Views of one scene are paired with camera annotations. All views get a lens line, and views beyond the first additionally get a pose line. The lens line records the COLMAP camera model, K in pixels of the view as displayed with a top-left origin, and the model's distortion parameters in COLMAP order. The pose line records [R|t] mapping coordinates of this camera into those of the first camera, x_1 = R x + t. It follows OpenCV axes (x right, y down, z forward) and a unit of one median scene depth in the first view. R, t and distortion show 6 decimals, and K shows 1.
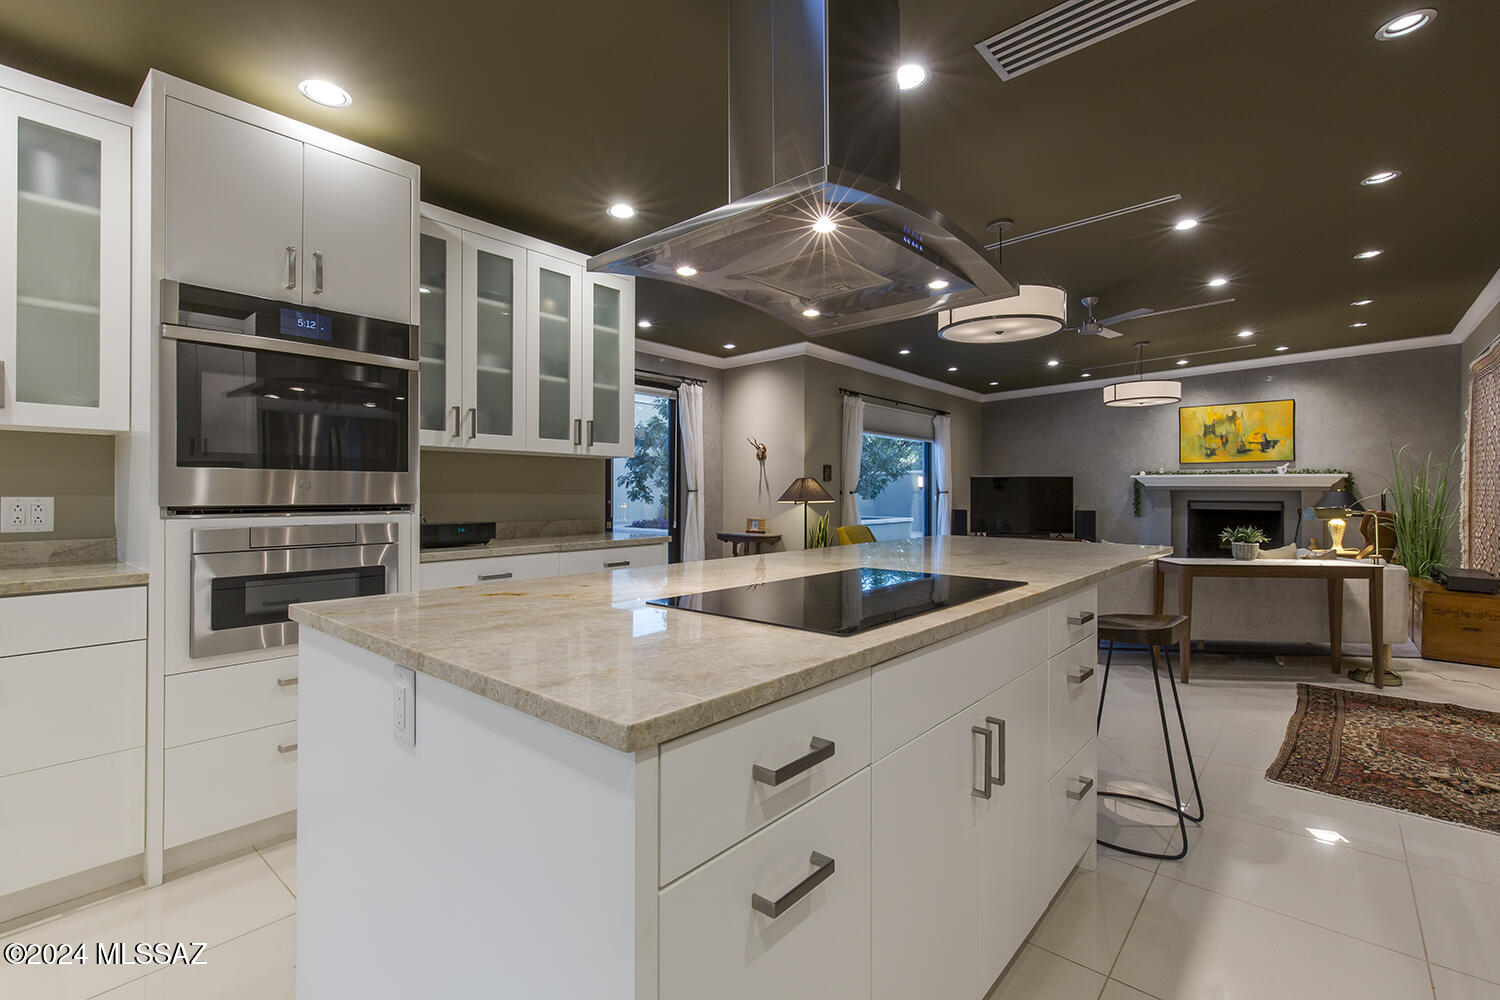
lens RADIAL K [[690.9, 0, 752.2], [0, 690.9, 498.3], [0, 0, 1]] dist [0.003253, -0.001121]
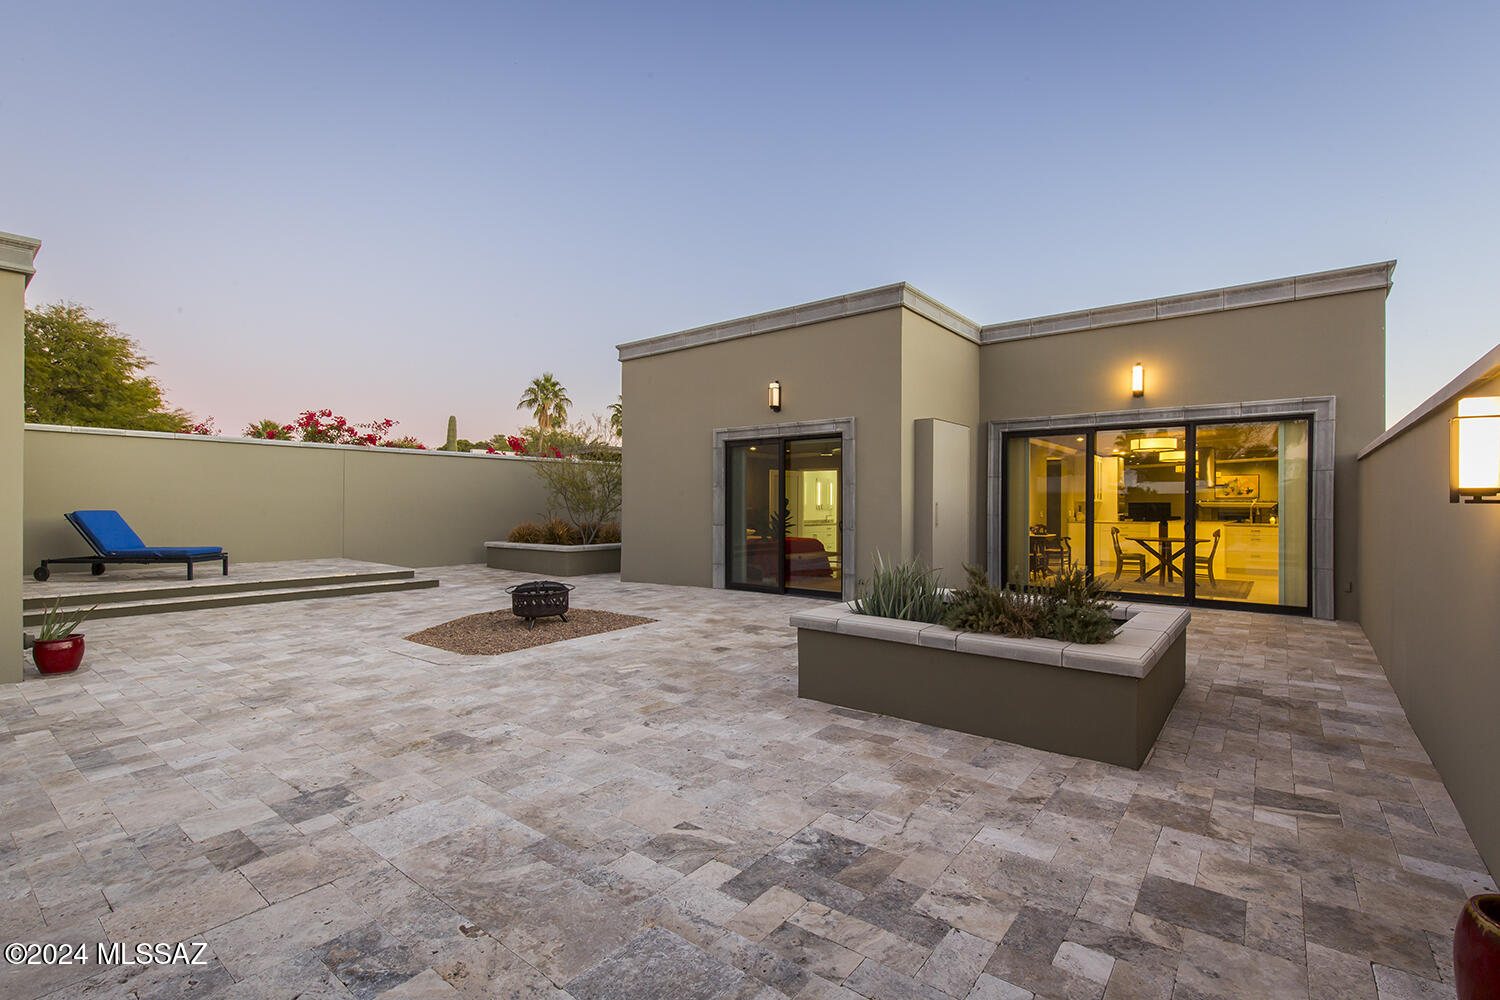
lens RADIAL K [[690.9, 0, 742.2], [0, 690.9, 502.4], [0, 0, 1]] dist [0.003253, -0.001121]
pose [[0.999842, 0.003195, 0.017469, -1.227465], [-0.003120, 0.999986, -0.004321, -0.017928], [-0.017483, 0.004265, 0.999838, -1.595473]]
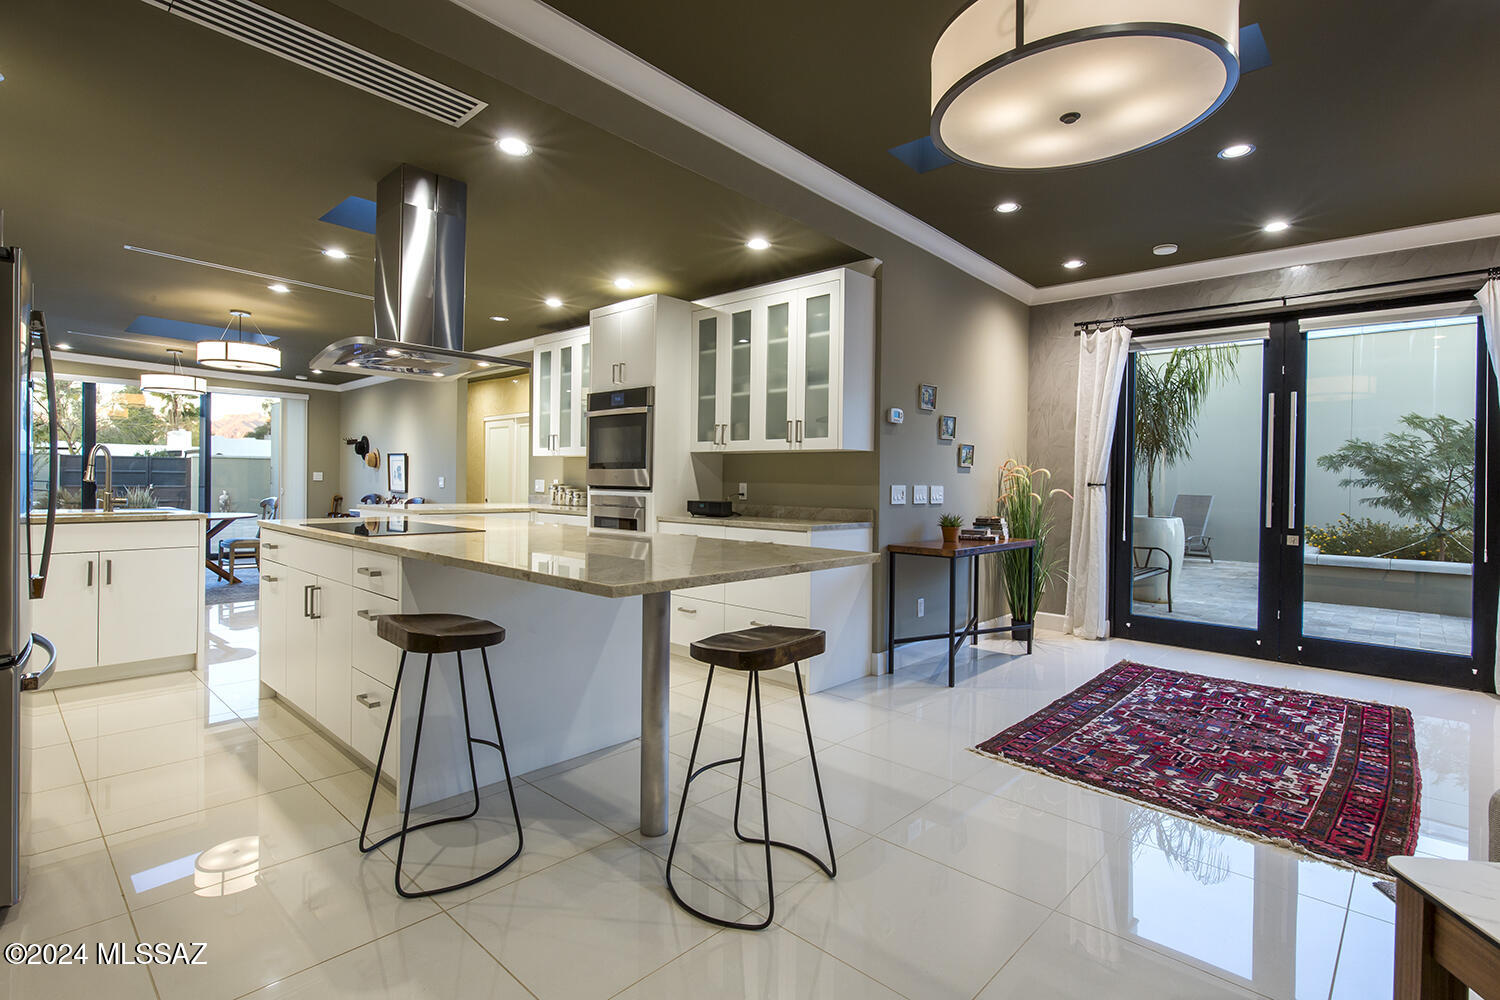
lens RADIAL K [[737.5, 0, 745.6], [0, 737.5, 498.1], [0, 0, 1]] dist [0.000363, 0.000206]
pose [[-0.073929, 0.016537, -0.997126, 0.411528], [-0.025452, 0.999506, 0.018463, -0.001201], [0.996939, 0.026744, -0.073472, 0.415293]]
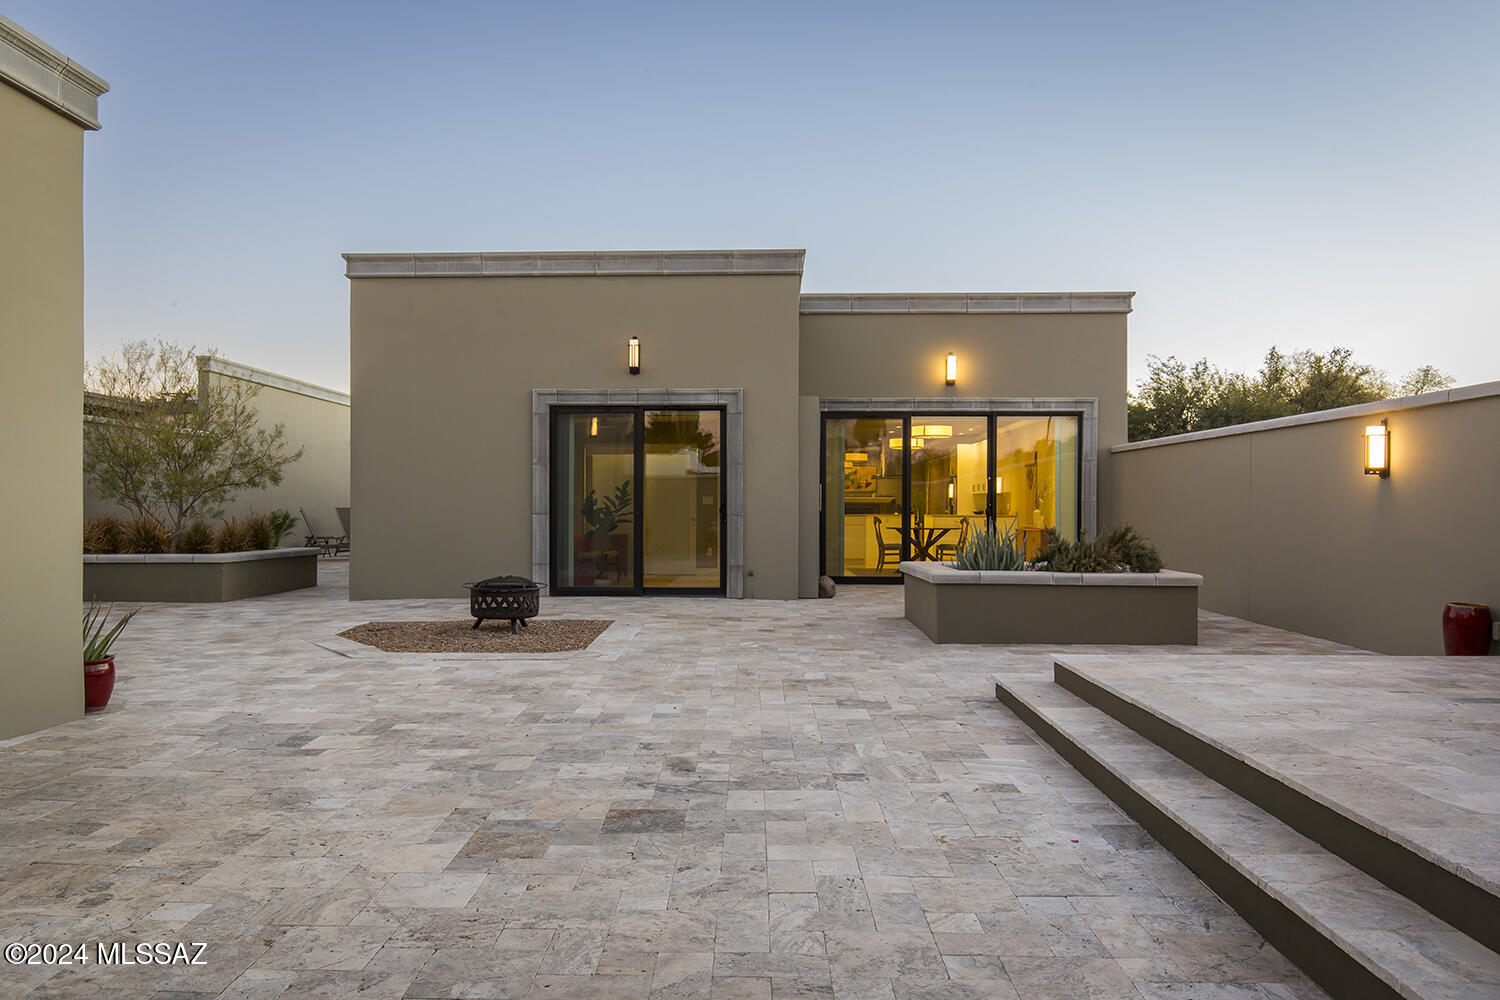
lens RADIAL K [[1132.9, 0, 748.5], [0, 1132.9, 504.2], [0, 0, 1]] dist [-0.002502, 0.000424]
pose [[0.786175, 0.003383, 0.617994, -1.923034], [0.000115, 0.999984, -0.005621, 0.010041], [-0.618004, 0.004490, 0.786162, -1.746929]]
